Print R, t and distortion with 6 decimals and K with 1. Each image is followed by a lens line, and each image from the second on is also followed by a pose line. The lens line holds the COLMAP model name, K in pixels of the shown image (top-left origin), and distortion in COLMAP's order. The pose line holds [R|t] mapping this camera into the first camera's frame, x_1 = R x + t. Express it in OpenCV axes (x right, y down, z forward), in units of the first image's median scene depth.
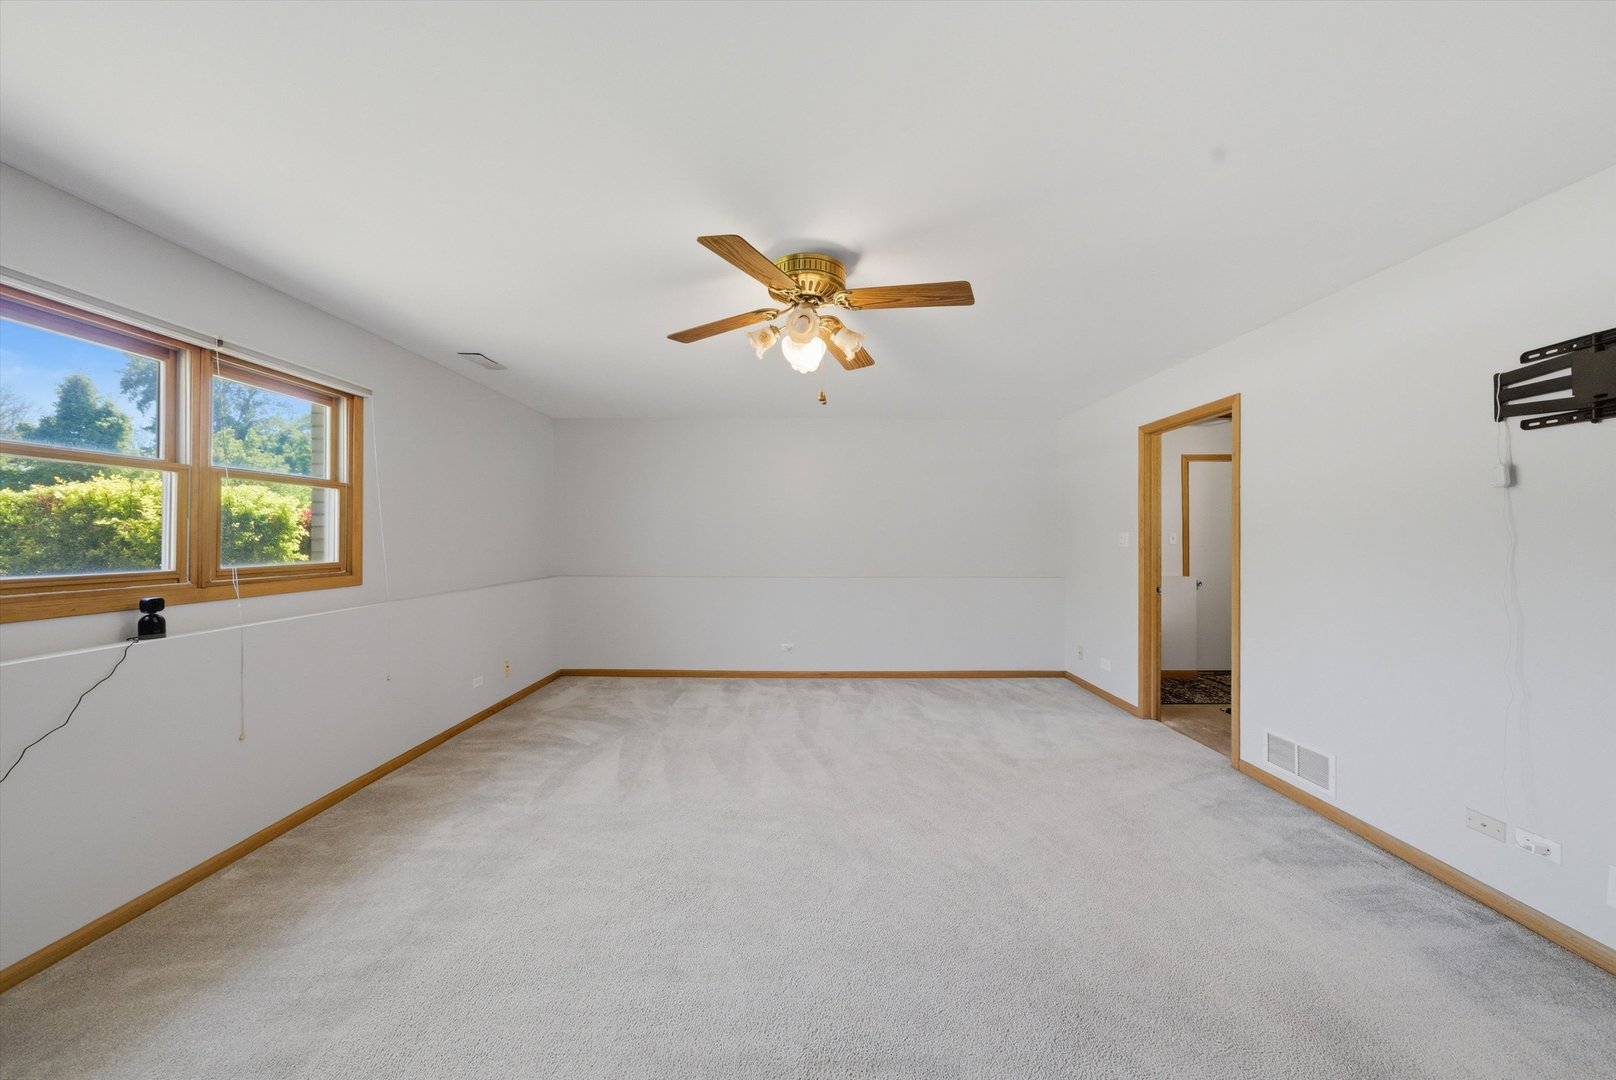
lens RADIAL K [[558.9, 0, 805.5], [0, 558.9, 535.3], [0, 0, 1]] dist [-0.022459, 0.009082]
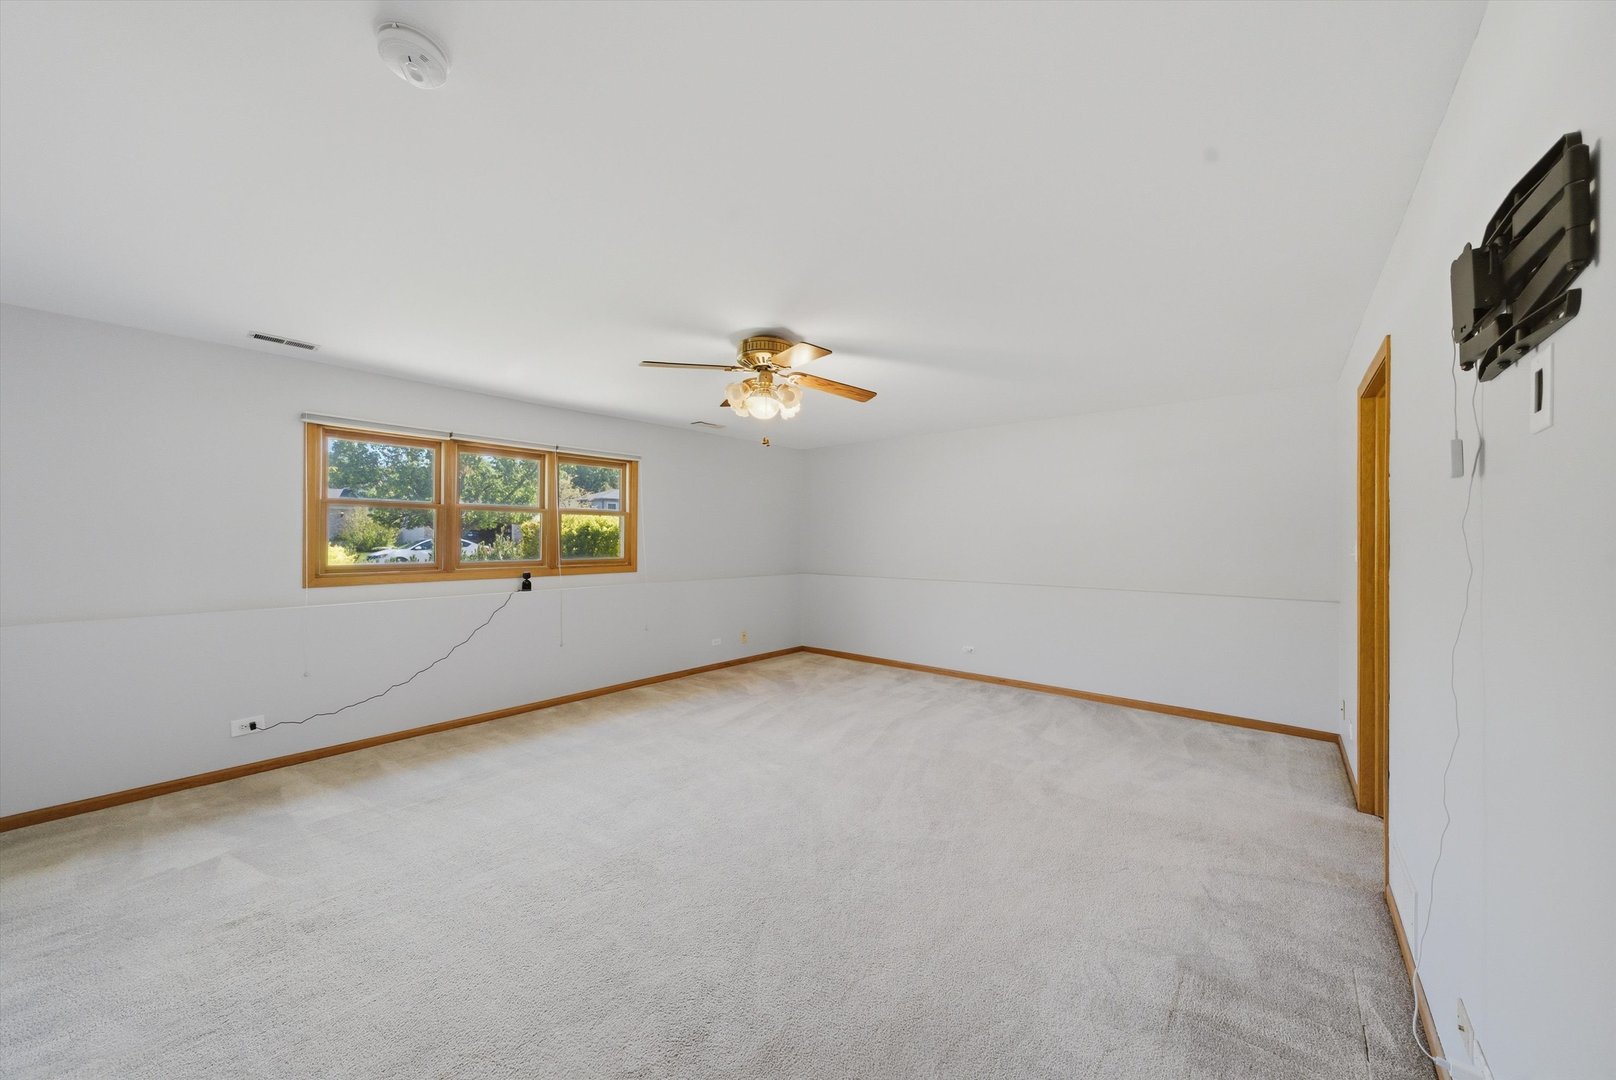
lens RADIAL K [[558.9, 0, 805.5], [0, 558.9, 535.3], [0, 0, 1]] dist [-0.022459, 0.009082]
pose [[0.757906, -0.004878, -0.652346, 0.884775], [0.001966, 0.999985, -0.005194, -0.015418], [0.652361, 0.002654, 0.757904, 0.048814]]
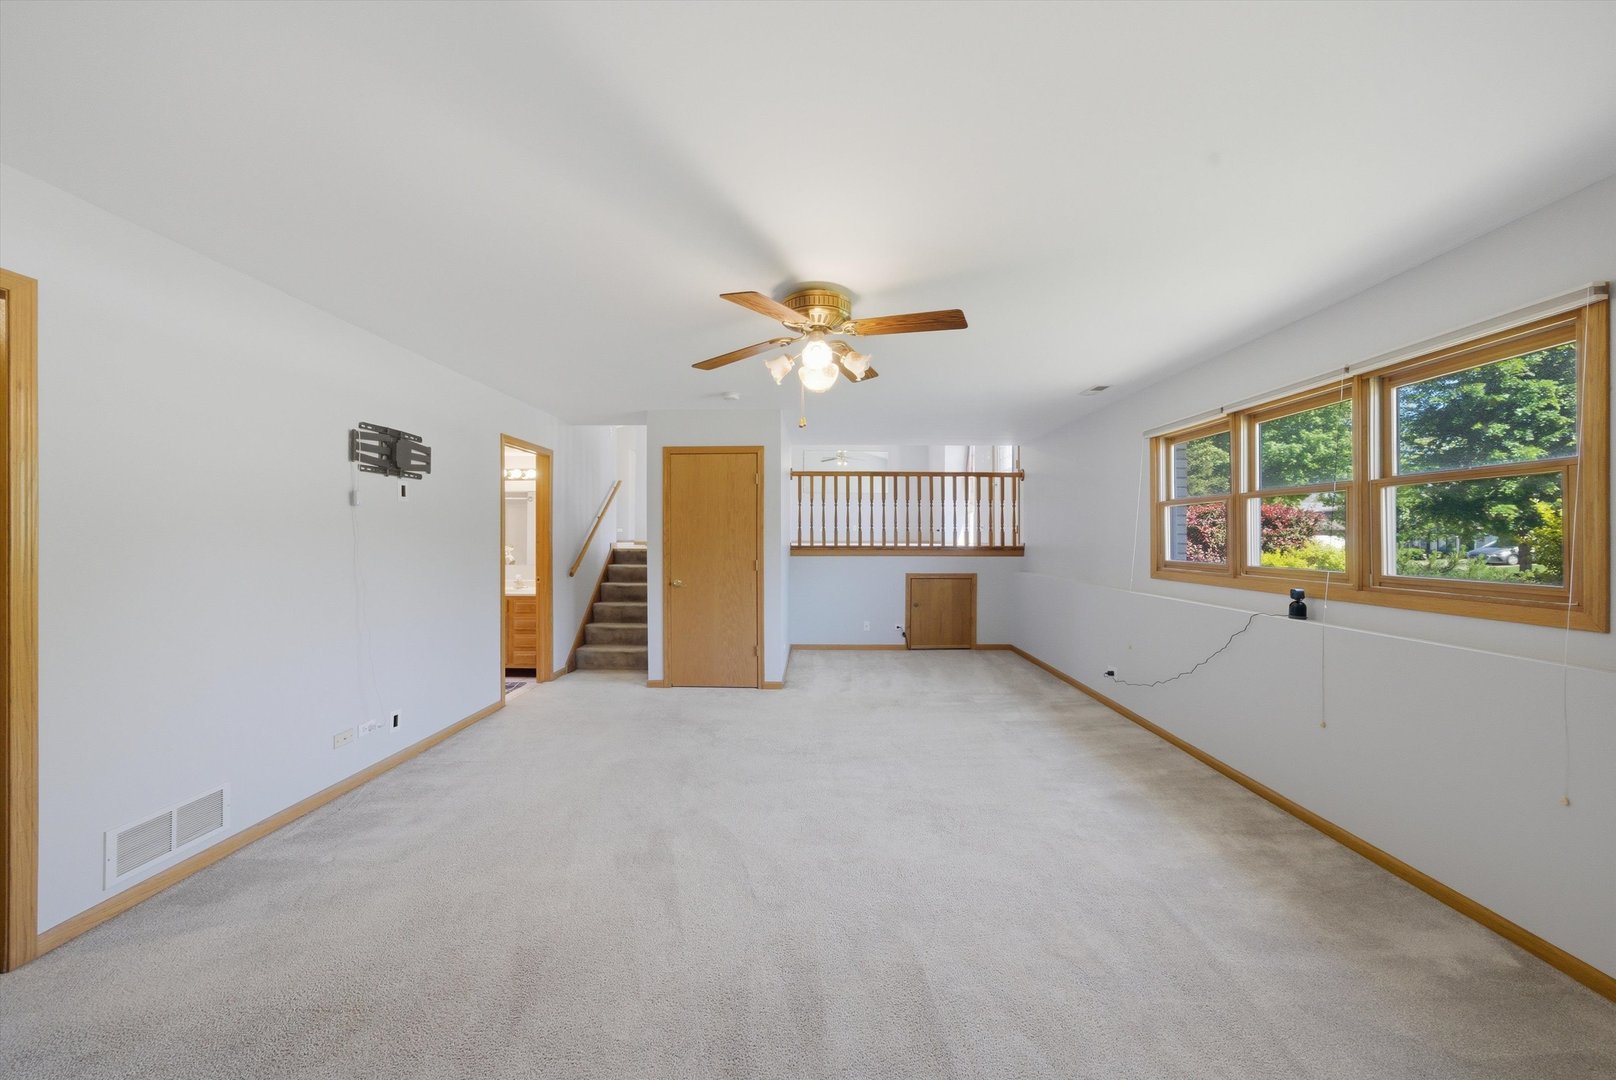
lens RADIAL K [[558.9, 0, 805.5], [0, 558.9, 535.3], [0, 0, 1]] dist [-0.022459, 0.009082]
pose [[-0.999628, -0.005571, 0.026710, -0.007063], [-0.005726, 0.999967, -0.005725, -0.003840], [-0.026677, -0.005876, -0.999627, 1.979030]]
